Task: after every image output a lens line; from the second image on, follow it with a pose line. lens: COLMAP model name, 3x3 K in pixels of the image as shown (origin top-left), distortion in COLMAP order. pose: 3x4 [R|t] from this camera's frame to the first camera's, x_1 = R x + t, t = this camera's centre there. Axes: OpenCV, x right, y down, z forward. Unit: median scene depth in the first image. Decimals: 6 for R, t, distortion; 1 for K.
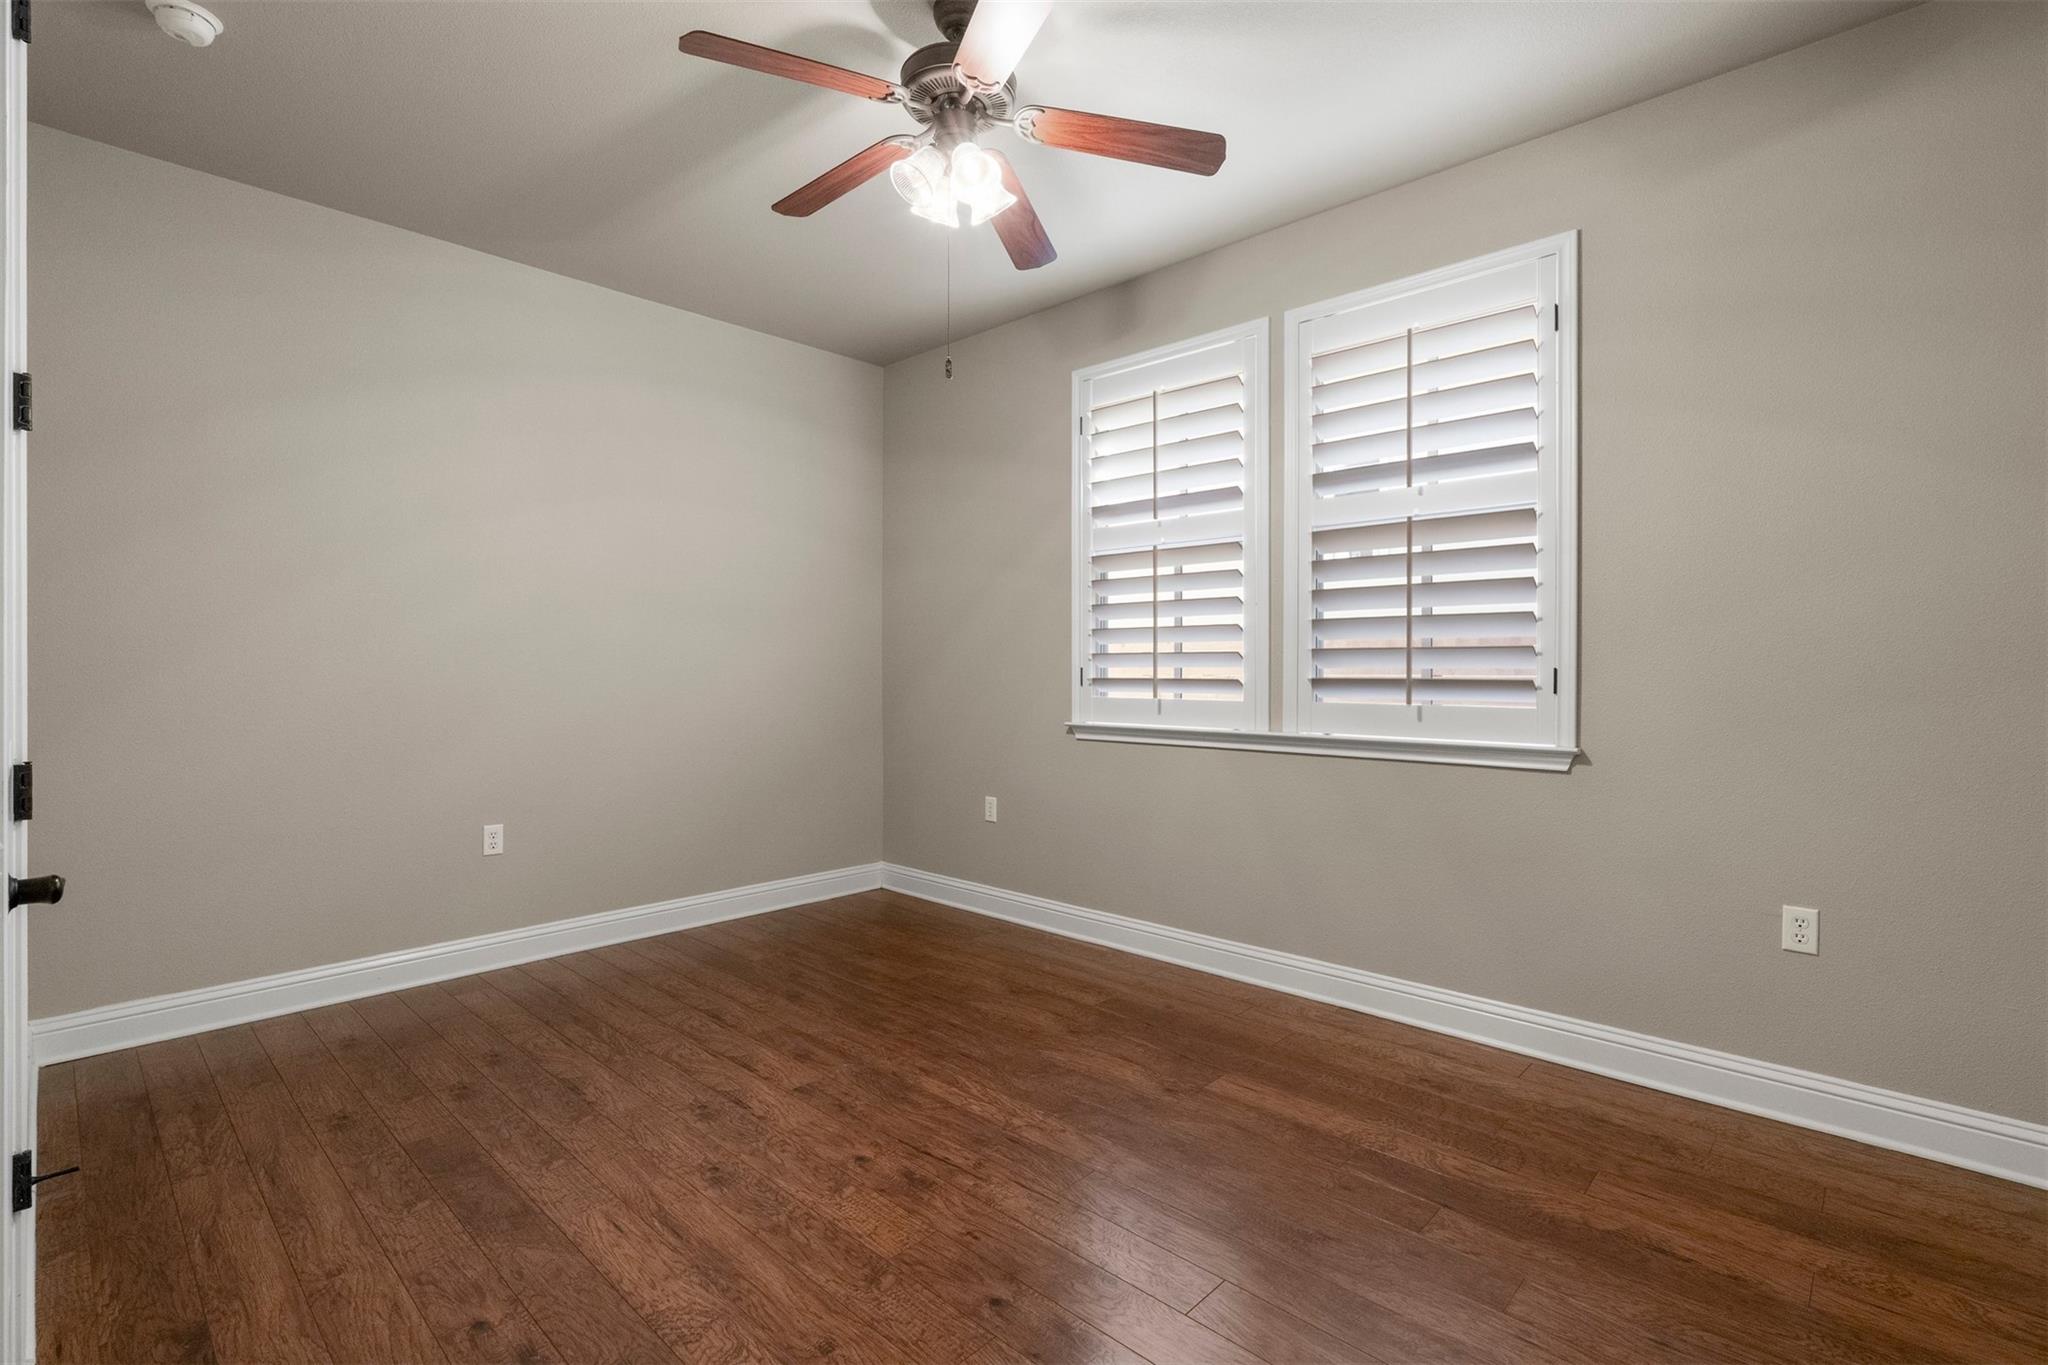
lens RADIAL K [[920.5, 0, 989.8], [0, 920.5, 665.5], [0, 0, 1]] dist [-0.011307, 0.005124]
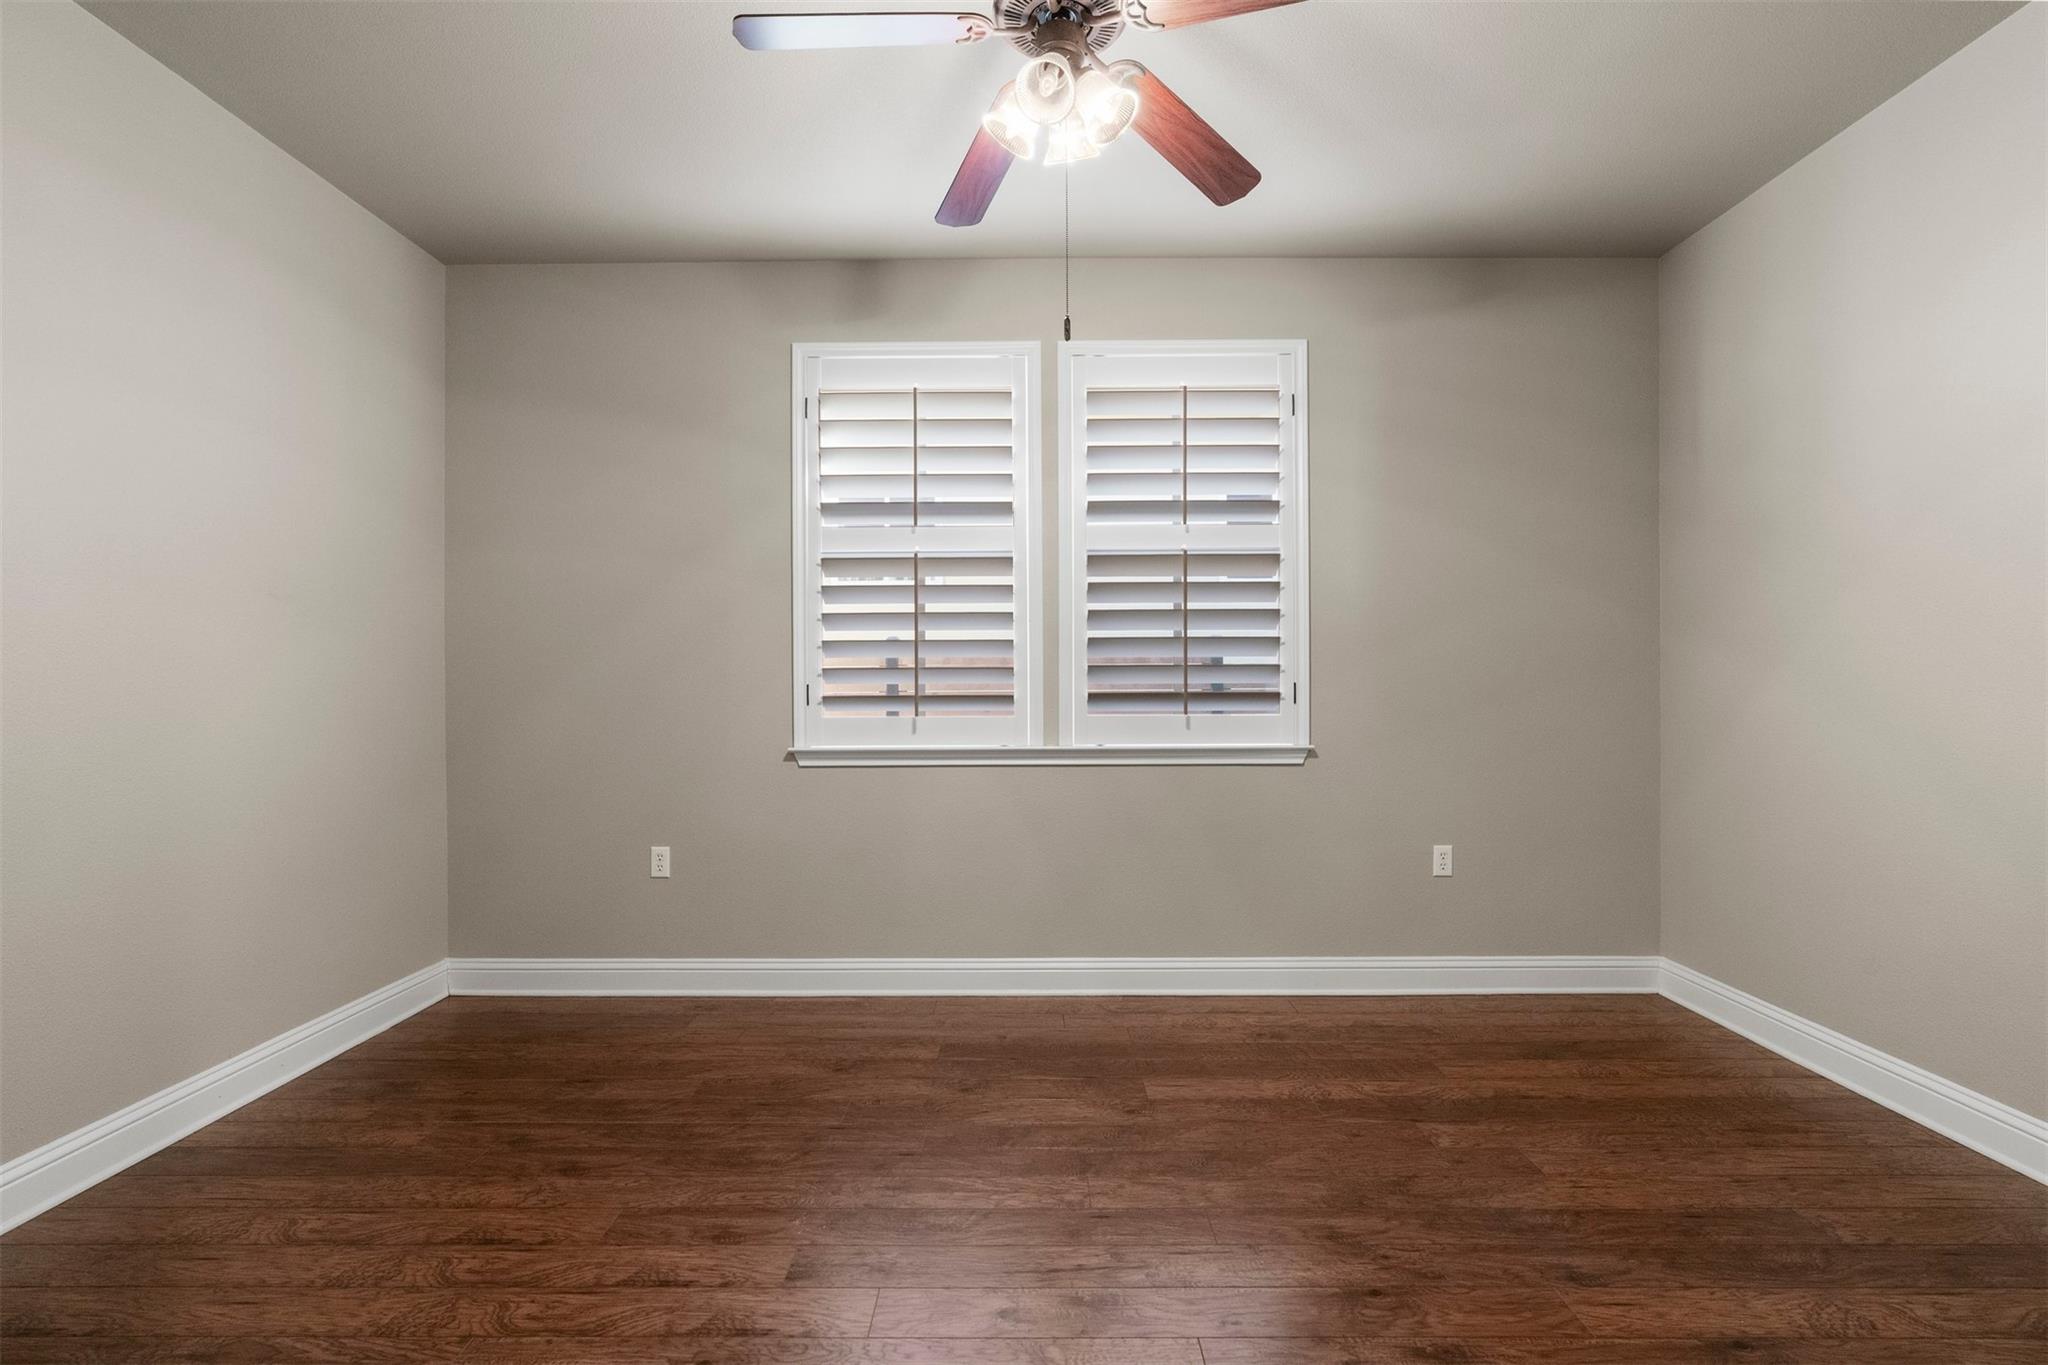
lens RADIAL K [[920.5, 0, 1022.5], [0, 920.5, 679.5], [0, 0, 1]] dist [-0.011307, 0.005124]
pose [[0.729076, 0.001306, 0.684431, -0.440690], [0.002862, 0.999984, -0.004957, 0.003367], [-0.684427, 0.005572, 0.729061, 0.281106]]
